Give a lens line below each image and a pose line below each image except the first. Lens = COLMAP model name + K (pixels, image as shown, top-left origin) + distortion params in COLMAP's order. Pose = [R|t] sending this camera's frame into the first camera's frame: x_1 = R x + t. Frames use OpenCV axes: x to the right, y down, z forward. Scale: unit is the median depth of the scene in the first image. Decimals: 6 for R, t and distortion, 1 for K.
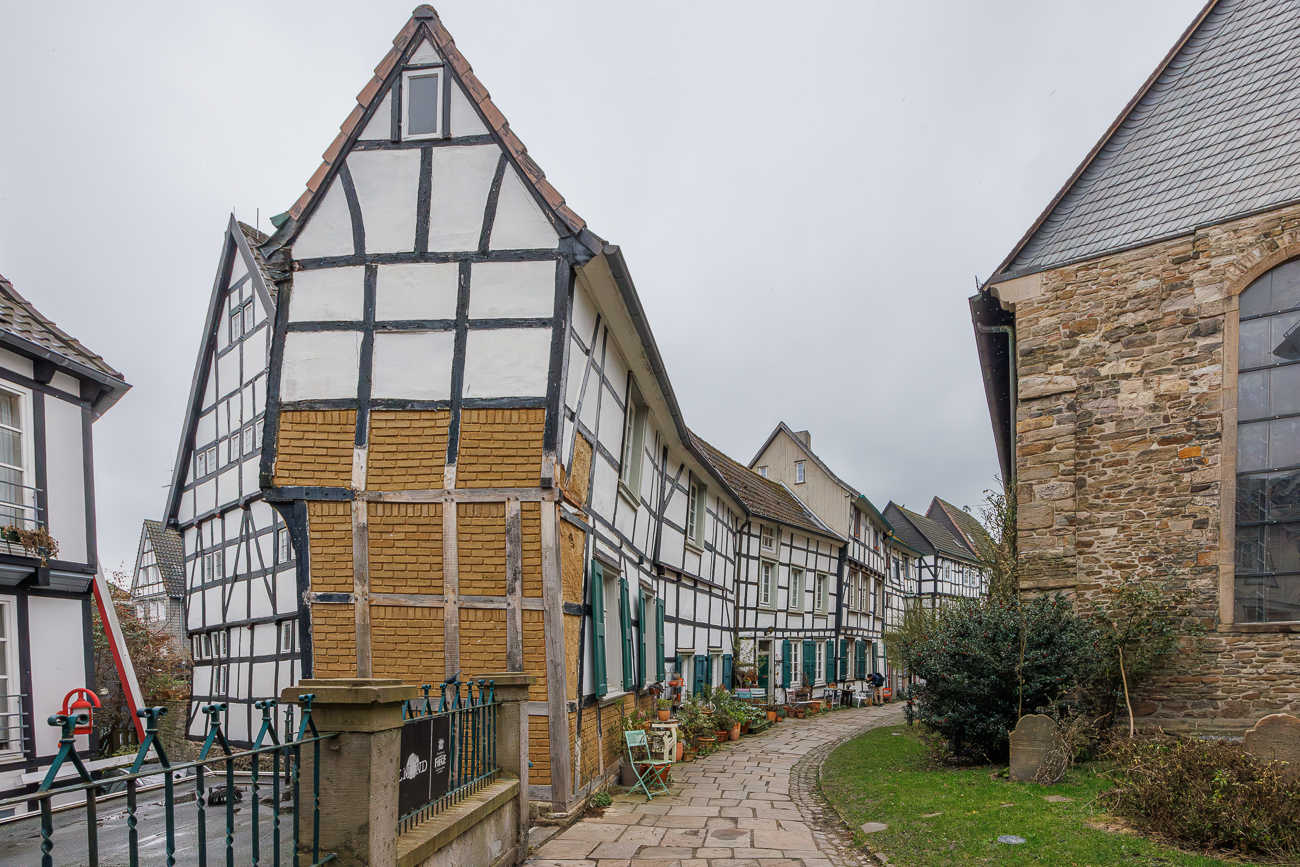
lens RADIAL K [[593.4, 0, 646.2], [0, 593.4, 434.1], [0, 0, 1]] dist [-0.000531, -0.000166]
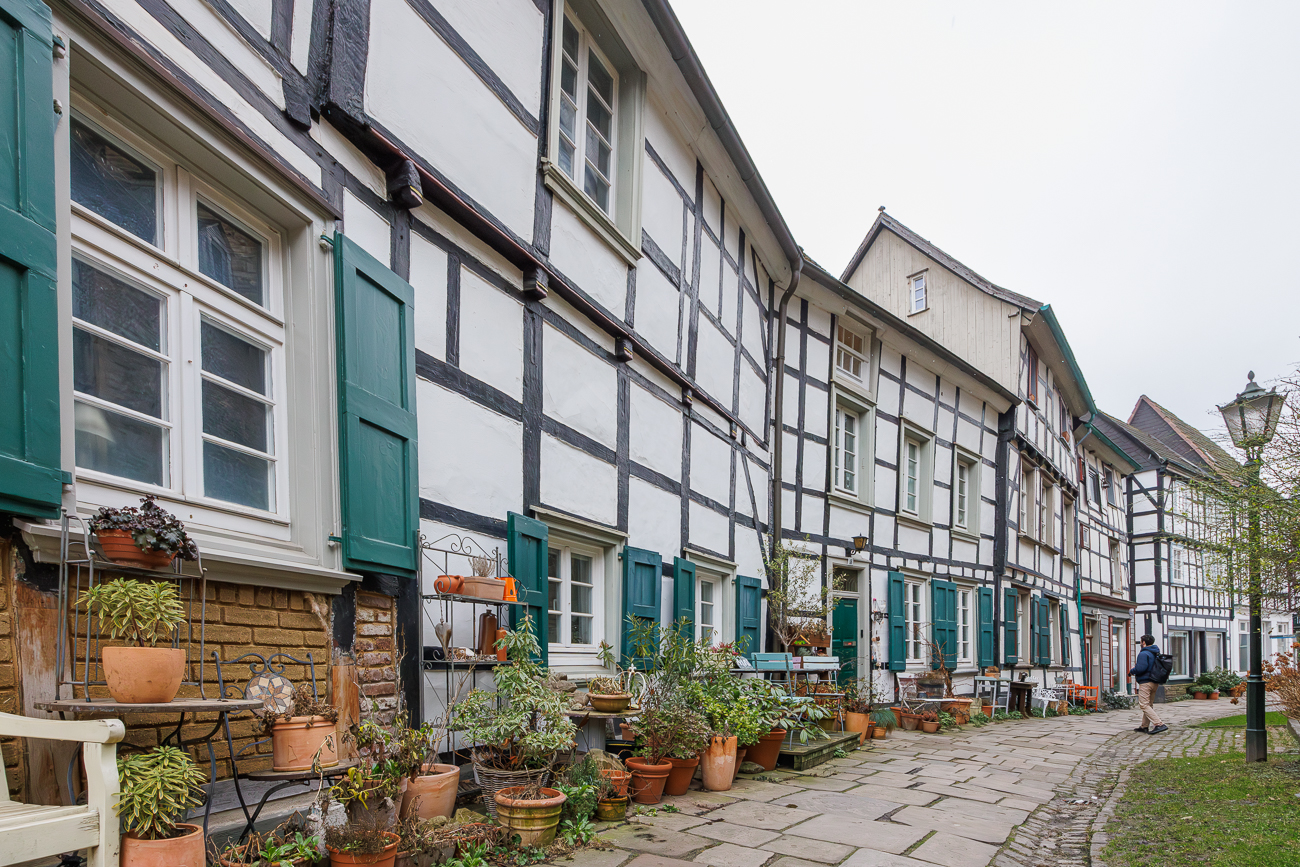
lens RADIAL K [[650.9, 0, 651.4], [0, 650.9, 434.9], [0, 0, 1]] dist [-0.001411, -0.000315]
pose [[0.990671, -0.024431, -0.134068, 0.105545], [0.027636, 0.999374, 0.022099, 0.203663], [0.133445, -0.025598, 0.990726, 0.420259]]
